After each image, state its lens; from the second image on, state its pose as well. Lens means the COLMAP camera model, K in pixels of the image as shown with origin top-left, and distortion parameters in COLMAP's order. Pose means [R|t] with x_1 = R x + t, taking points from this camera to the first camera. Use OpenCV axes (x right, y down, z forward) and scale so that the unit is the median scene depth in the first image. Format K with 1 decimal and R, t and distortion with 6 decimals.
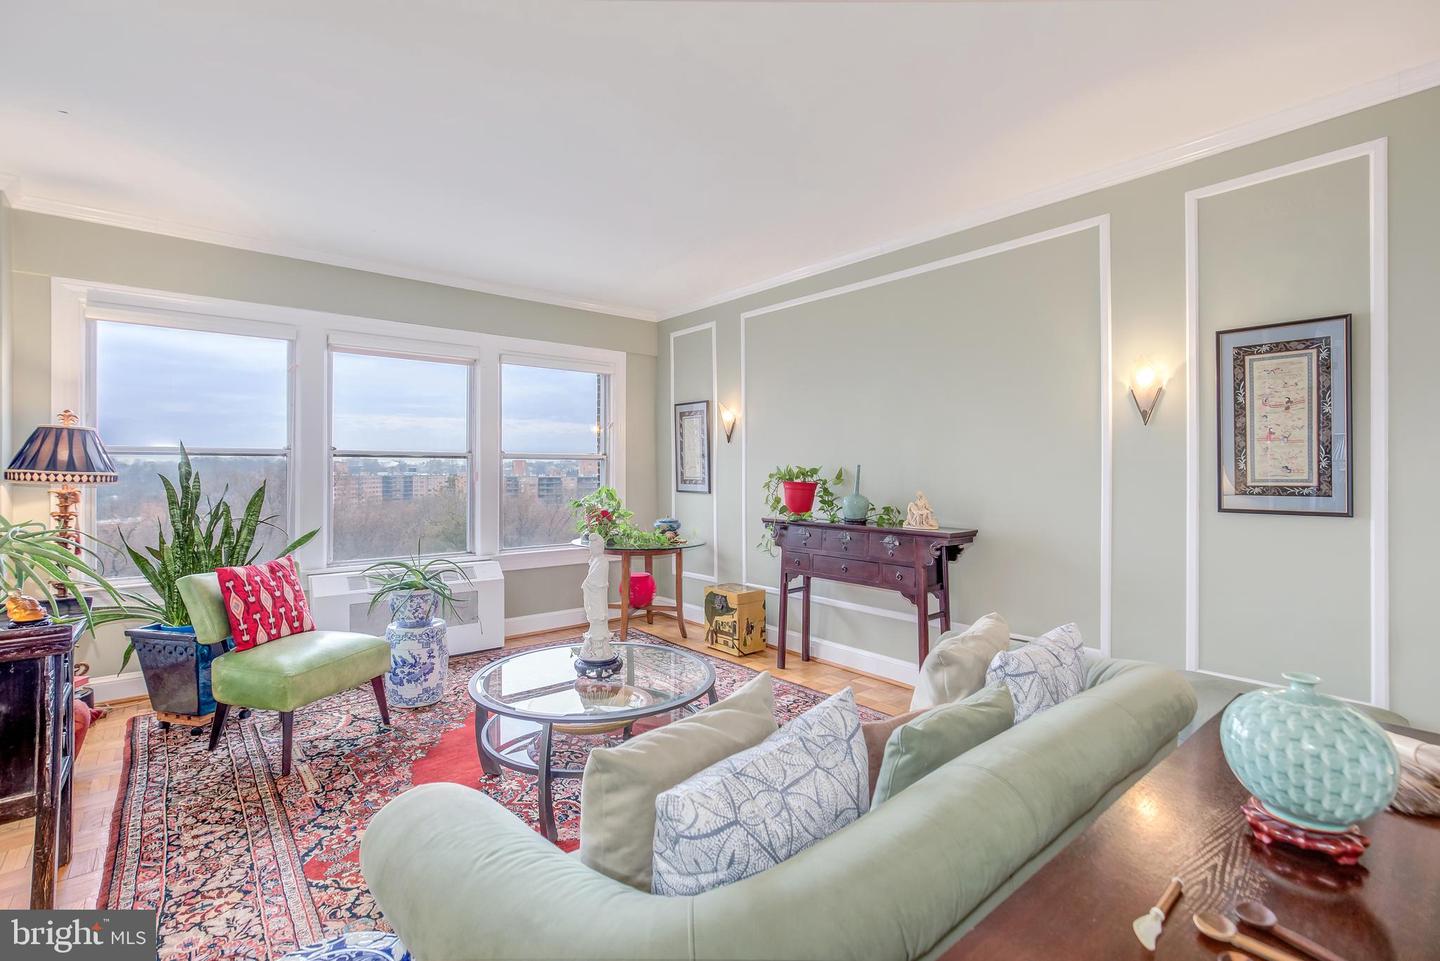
lens RADIAL K [[658.1, 0, 713.7], [0, 658.1, 467.0], [0, 0, 1]] dist [-0.008583, 0.002167]
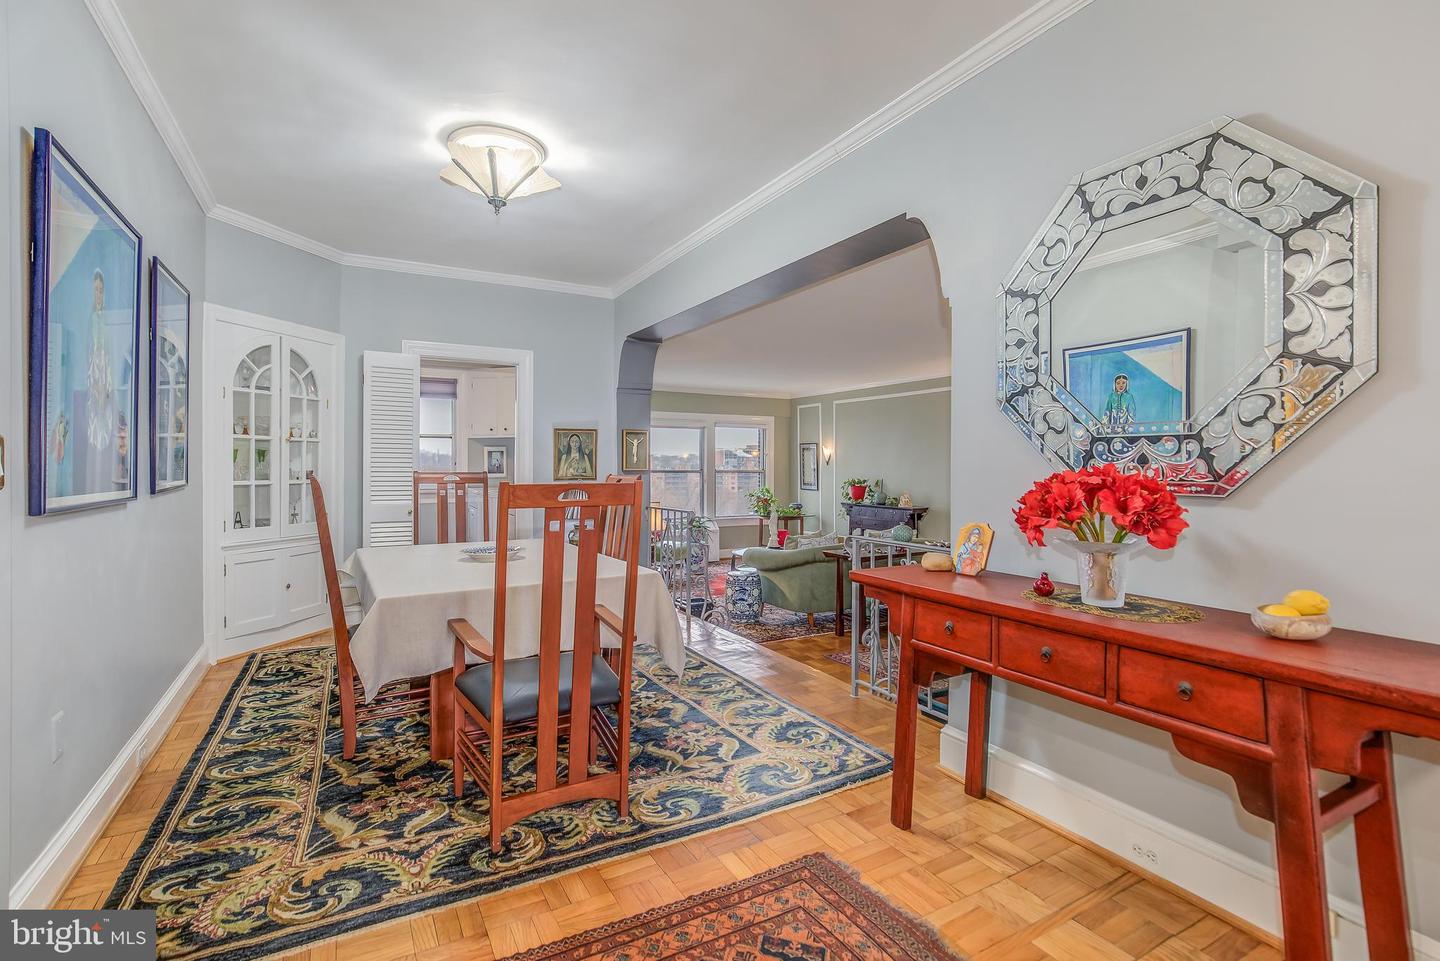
lens RADIAL K [[658.1, 0, 707.6], [0, 658.1, 468.5], [0, 0, 1]] dist [-0.008583, 0.002167]
pose [[0.981224, 0.002886, -0.192848, 0.062170], [-0.001252, 0.999962, 0.008591, -0.052383], [0.192865, -0.008188, 0.981191, -1.231668]]
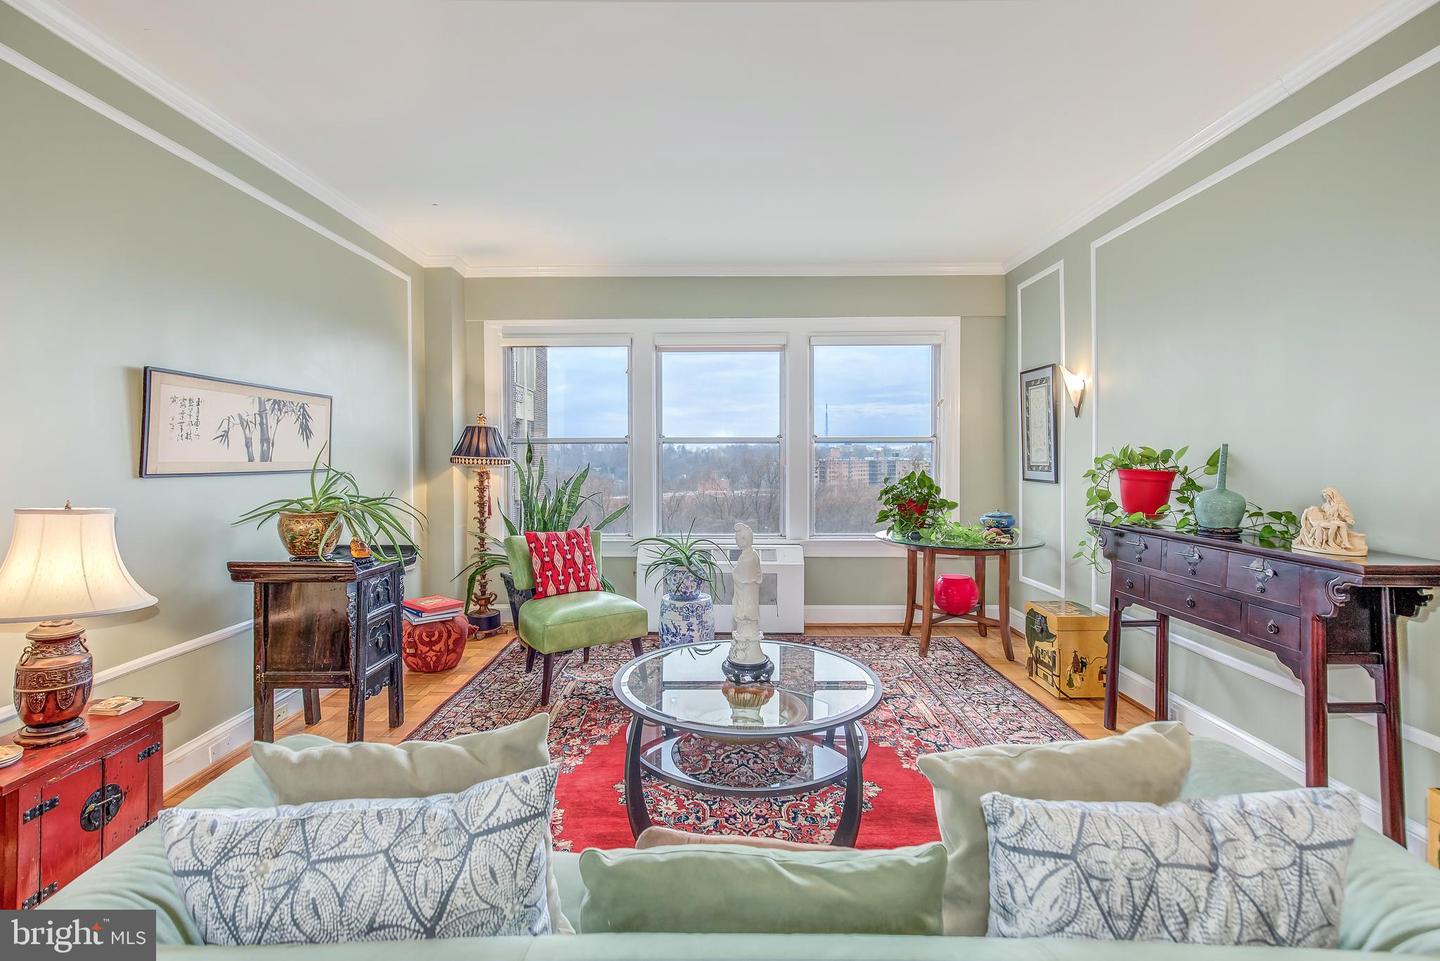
lens RADIAL K [[658.1, 0, 707.6], [0, 658.1, 466.7], [0, 0, 1]] dist [-0.008583, 0.002167]
pose [[0.757825, 0.007807, -0.652411, 0.234845], [0.007339, 0.999763, 0.020489, 0.001871], [0.652417, -0.020315, 0.757588, 0.175735]]
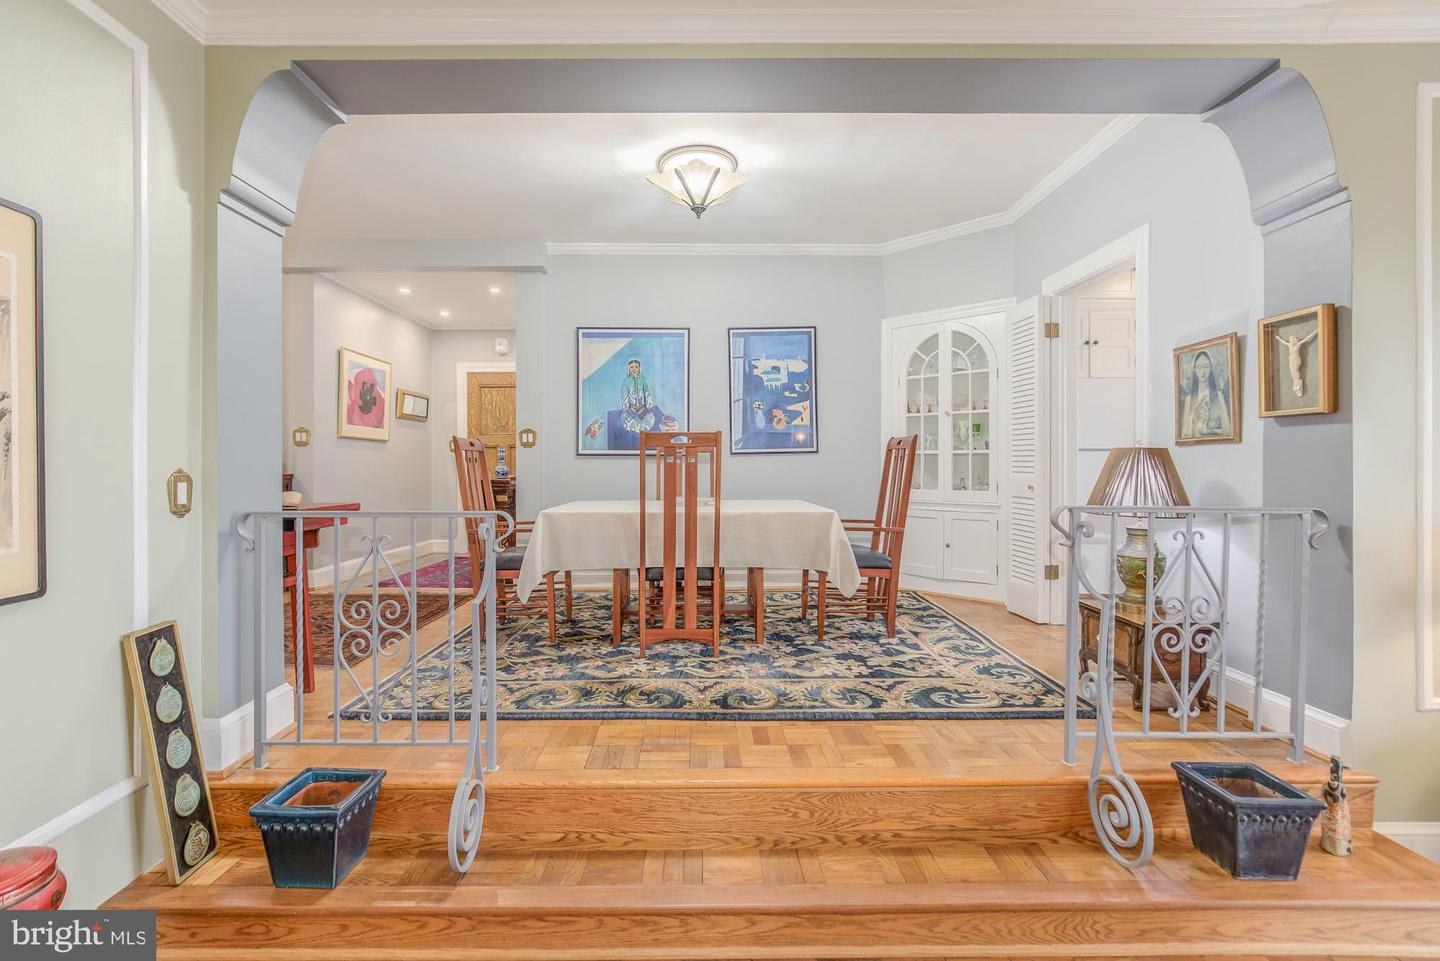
lens RADIAL K [[658.1, 0, 712.2], [0, 658.1, 469.7], [0, 0, 1]] dist [-0.008583, 0.002167]
pose [[-0.629842, 0.008293, -0.776679, 1.141717], [0.009223, 0.999952, 0.003197, 0.138762], [0.776668, -0.005150, -0.629889, 3.233925]]
